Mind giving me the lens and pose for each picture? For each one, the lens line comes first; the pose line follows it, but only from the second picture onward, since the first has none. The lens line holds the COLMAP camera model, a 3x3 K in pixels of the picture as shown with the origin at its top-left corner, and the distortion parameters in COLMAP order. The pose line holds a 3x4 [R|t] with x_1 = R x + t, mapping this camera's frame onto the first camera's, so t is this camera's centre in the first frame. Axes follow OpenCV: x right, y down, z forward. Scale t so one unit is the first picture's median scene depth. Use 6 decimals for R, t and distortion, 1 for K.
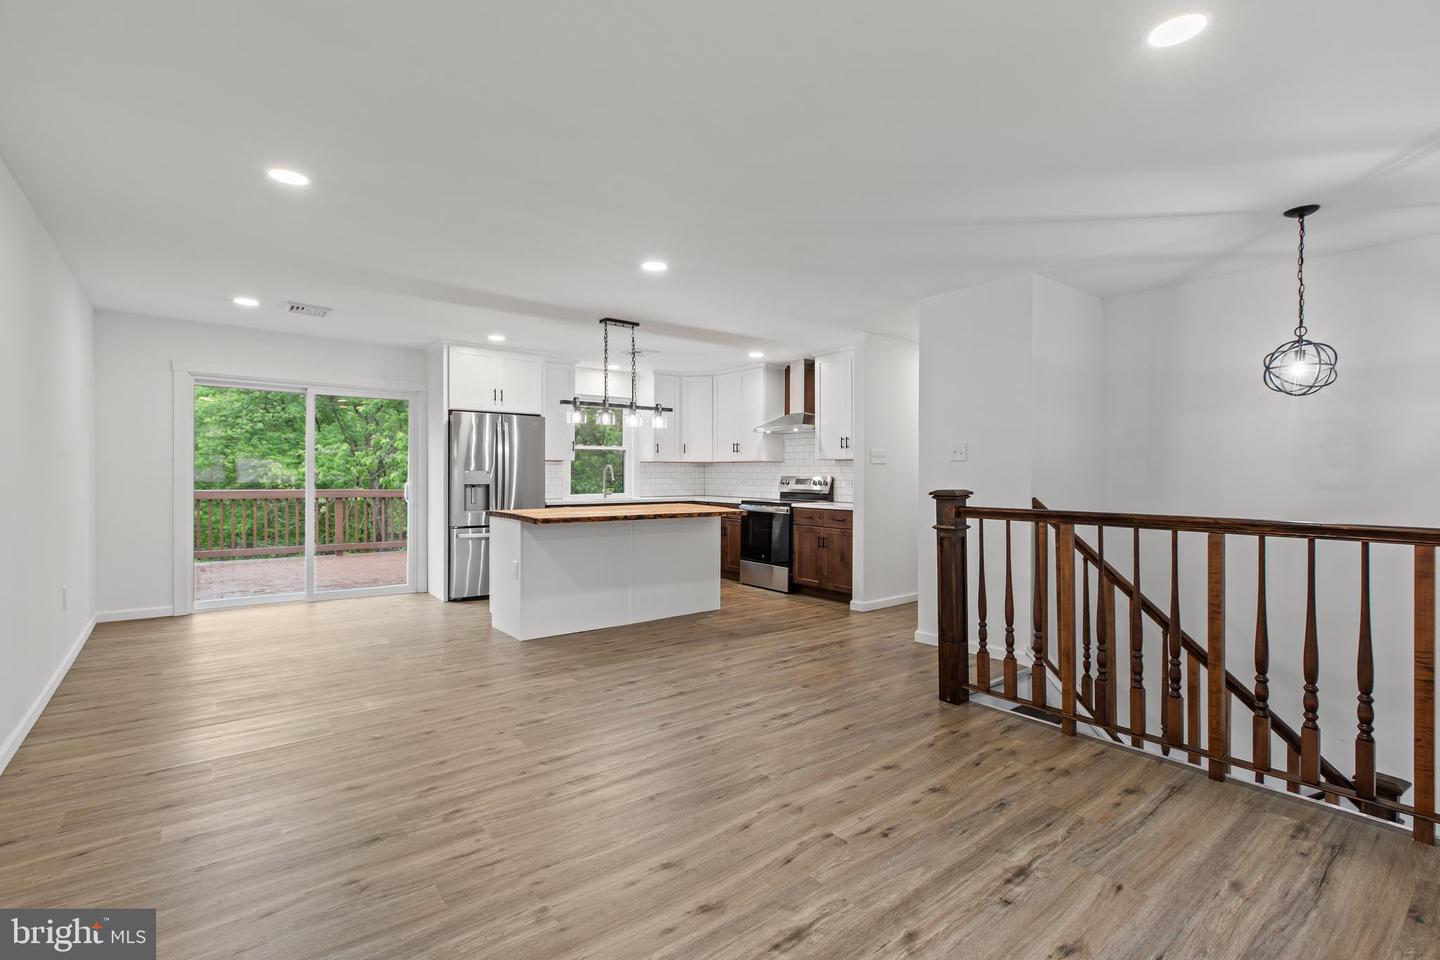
lens RADIAL K [[677.9, 0, 720.0], [0, 677.9, 480.0], [0, 0, 1]] dist [-0.003493, 0.000080]
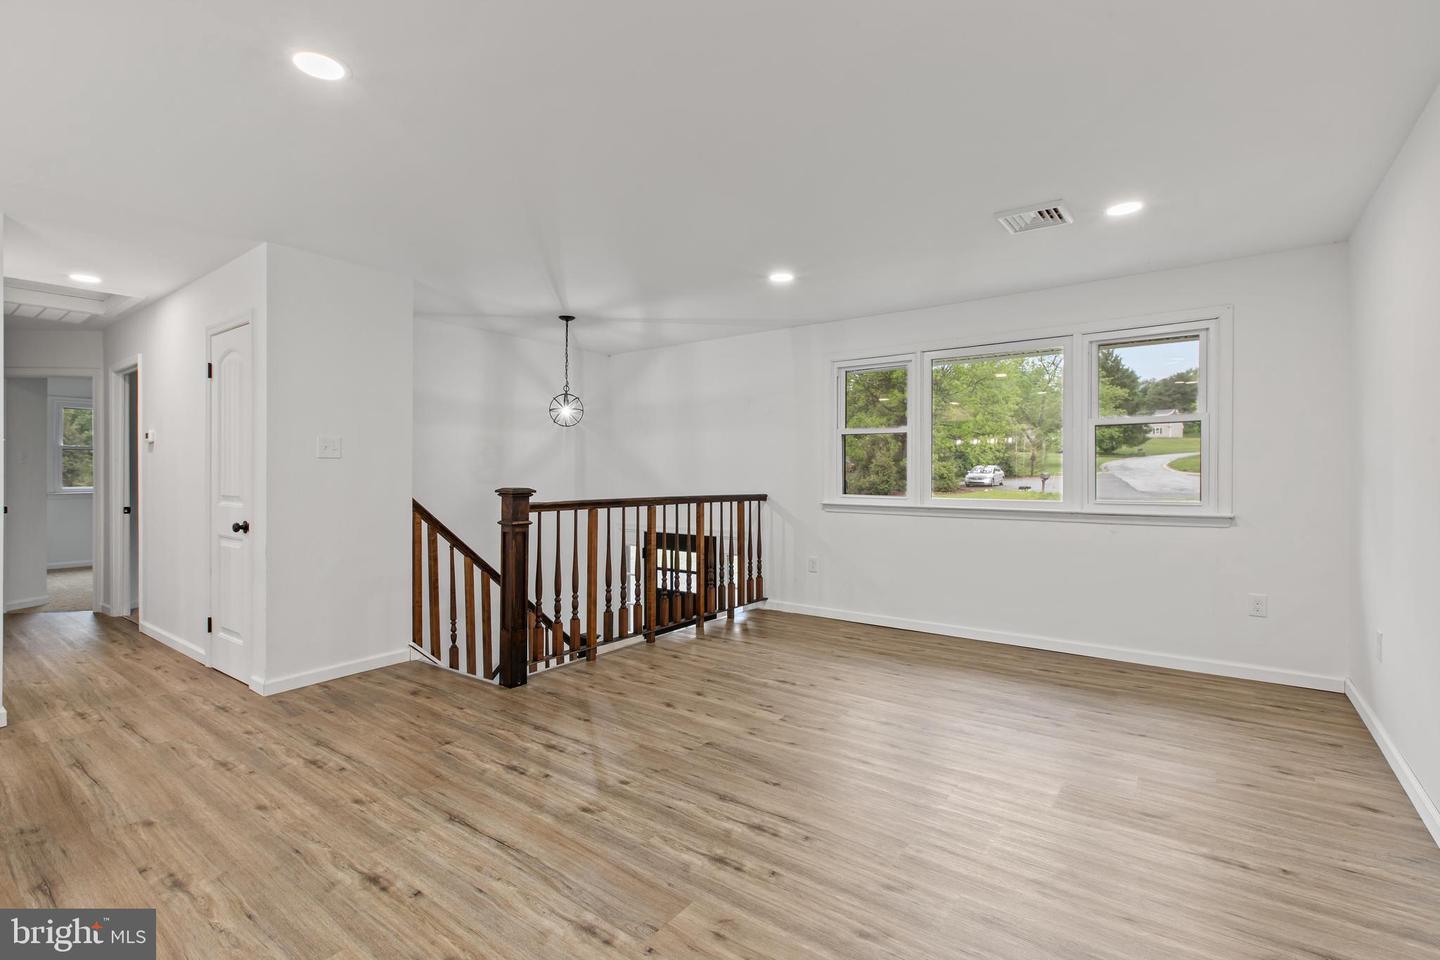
lens RADIAL K [[660.9, 0, 722.8], [0, 660.9, 470.7], [0, 0, 1]] dist [-0.001133, -0.000151]
pose [[-0.270573, -0.003236, 0.962694, -0.834016], [0.005655, 0.999972, 0.004950, -0.018958], [-0.962683, 0.006784, -0.270547, 1.058984]]
